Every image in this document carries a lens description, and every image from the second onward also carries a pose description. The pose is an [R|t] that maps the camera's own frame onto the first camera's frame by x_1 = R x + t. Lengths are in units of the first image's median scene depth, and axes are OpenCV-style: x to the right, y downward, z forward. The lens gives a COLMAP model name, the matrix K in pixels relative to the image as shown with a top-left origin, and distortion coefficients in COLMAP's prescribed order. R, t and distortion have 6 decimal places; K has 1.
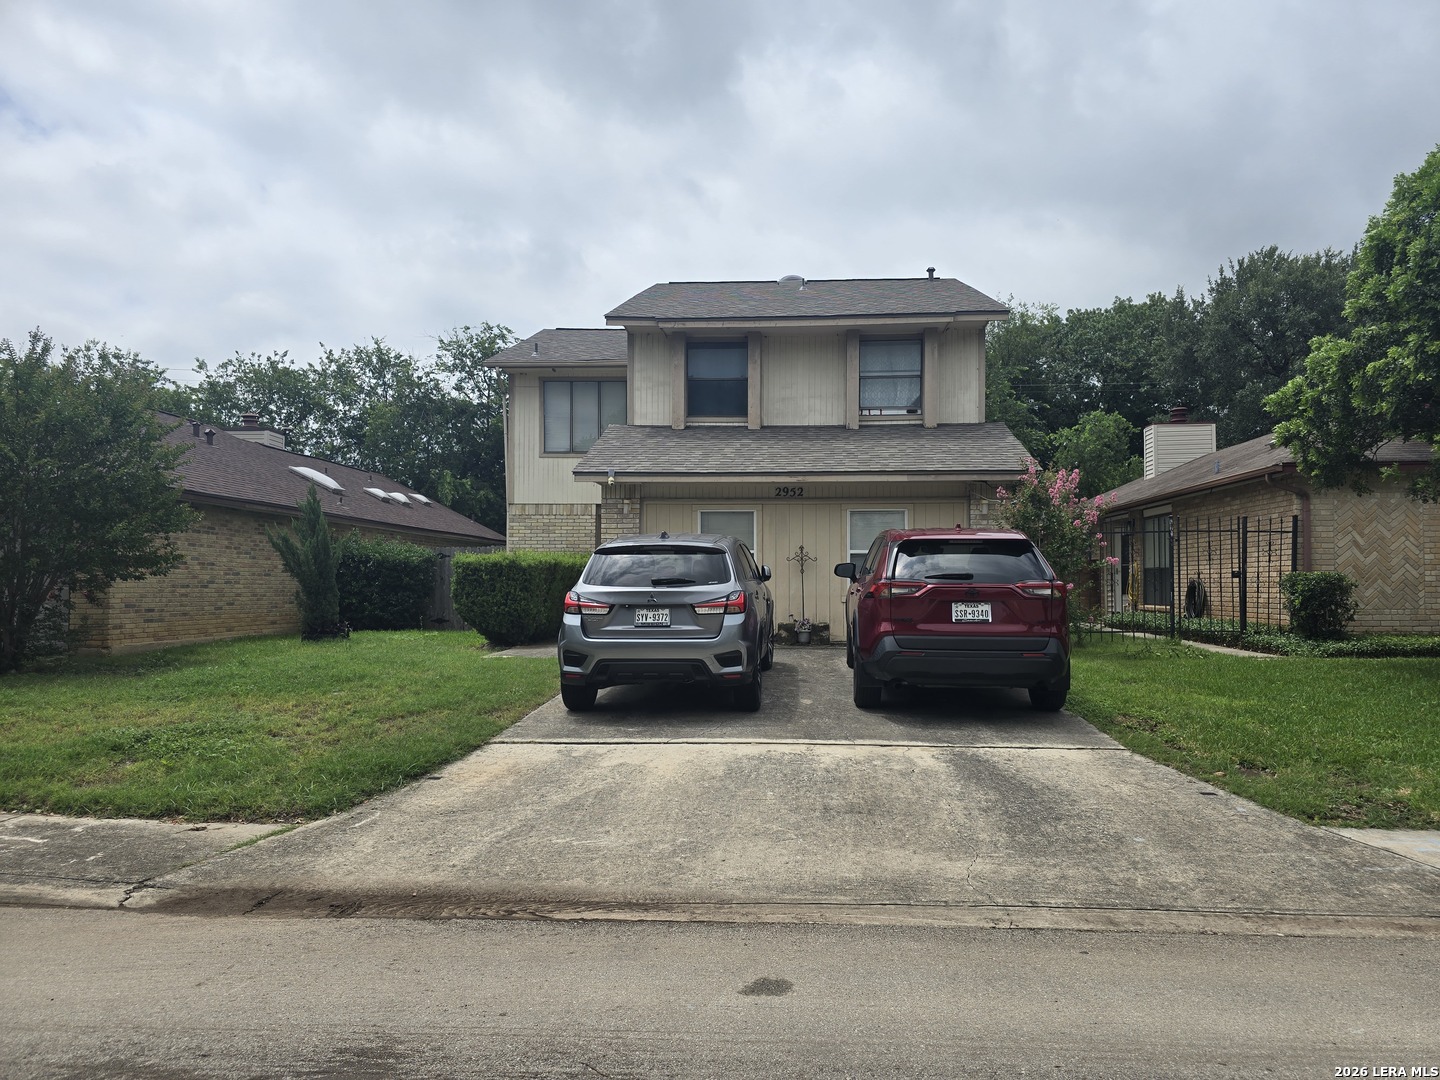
lens RADIAL K [[964.3, 0, 762.3], [0, 964.3, 559.6], [0, 0, 1]] dist [0.032467, -0.003604]
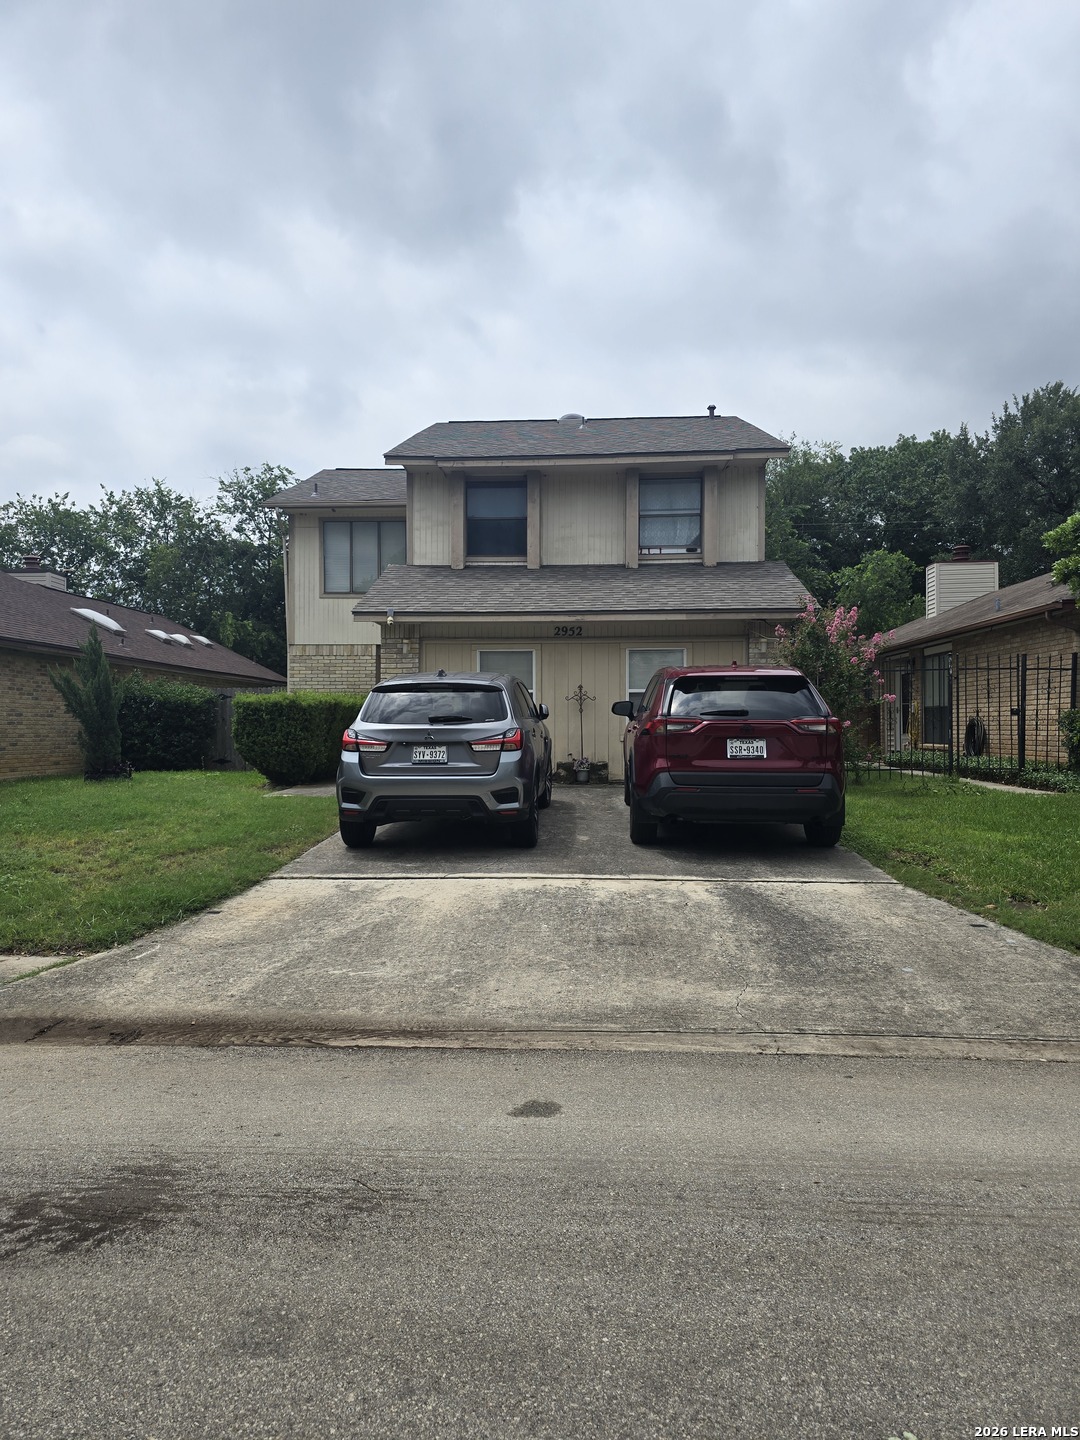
lens RADIAL K [[966.0, 0, 540.0], [0, 966.0, 720.0], [0, 0, 1]] dist [0.032333, -0.000333]
pose [[0.999978, -0.002143, -0.006289, 0.005617], [0.002259, 0.999828, 0.018428, 0.004135], [0.006248, -0.018442, 0.999810, -0.004952]]
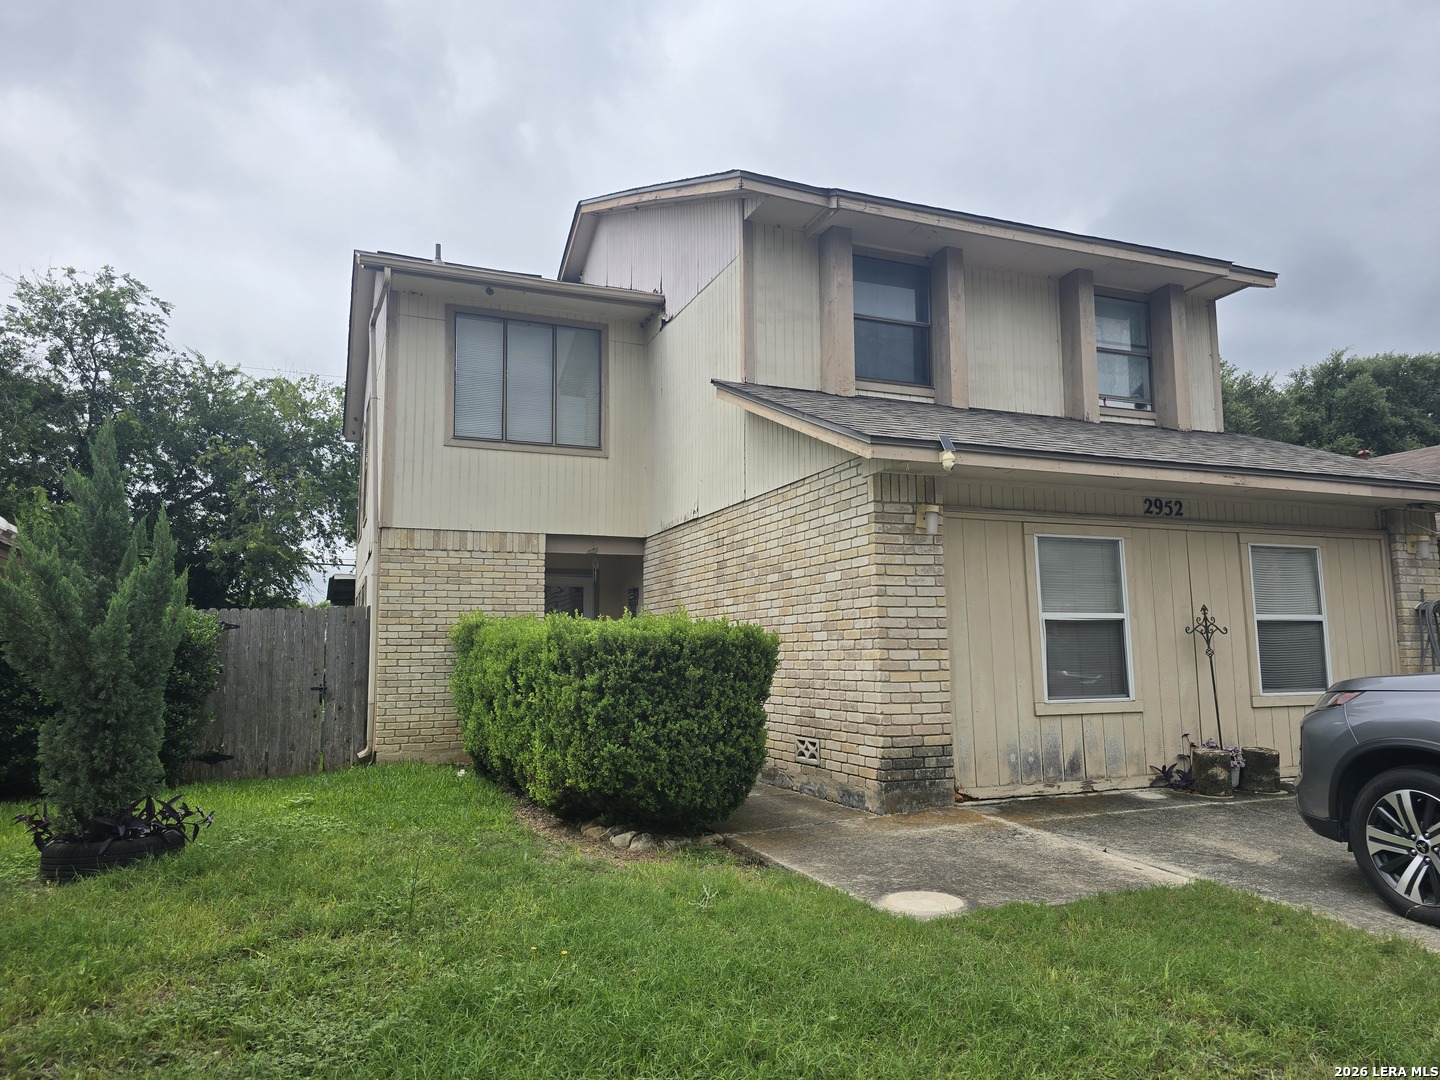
lens RADIAL K [[966.0, 0, 720.0], [0, 966.0, 540.0], [0, 0, 1]] dist [0.032333, -0.000333]
pose [[0.906711, 0.039633, 0.419887, -0.503092], [0.001713, 0.995220, -0.097639, 0.002658], [-0.421749, 0.089250, 0.902309, 0.699375]]
